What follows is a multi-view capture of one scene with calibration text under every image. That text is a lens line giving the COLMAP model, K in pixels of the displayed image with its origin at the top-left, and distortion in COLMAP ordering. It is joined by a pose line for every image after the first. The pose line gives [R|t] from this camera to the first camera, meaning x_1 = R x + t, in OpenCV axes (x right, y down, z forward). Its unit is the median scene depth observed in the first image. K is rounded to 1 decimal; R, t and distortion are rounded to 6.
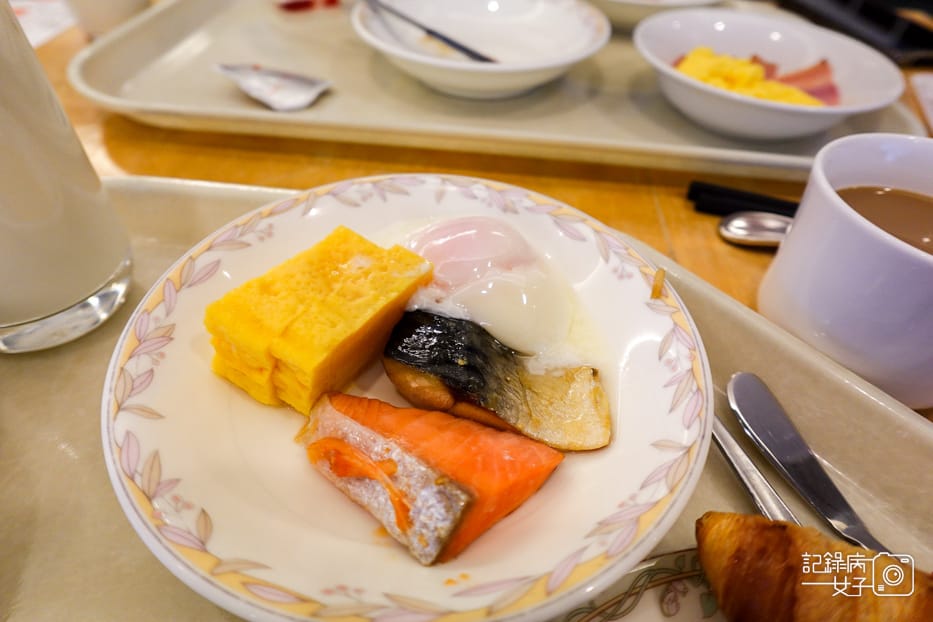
lens RADIAL K [[536.6, 0, 466.6], [0, 536.6, 306.9], [0, 0, 1]] dist [0.001125, -0.004580]
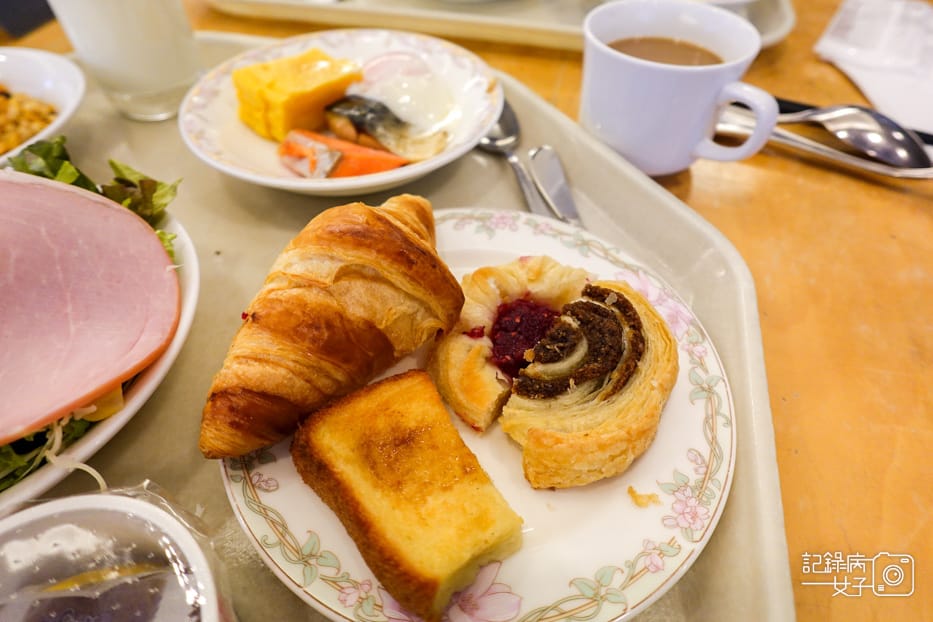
lens RADIAL K [[536.6, 0, 461.6], [0, 536.6, 309.1], [0, 0, 1]] dist [0.001125, -0.004580]
pose [[0.986002, 0.097948, -0.134934, 0.614760], [-0.087702, 0.992937, 0.079902, 0.574217], [0.141807, -0.066949, 0.987628, -0.775219]]
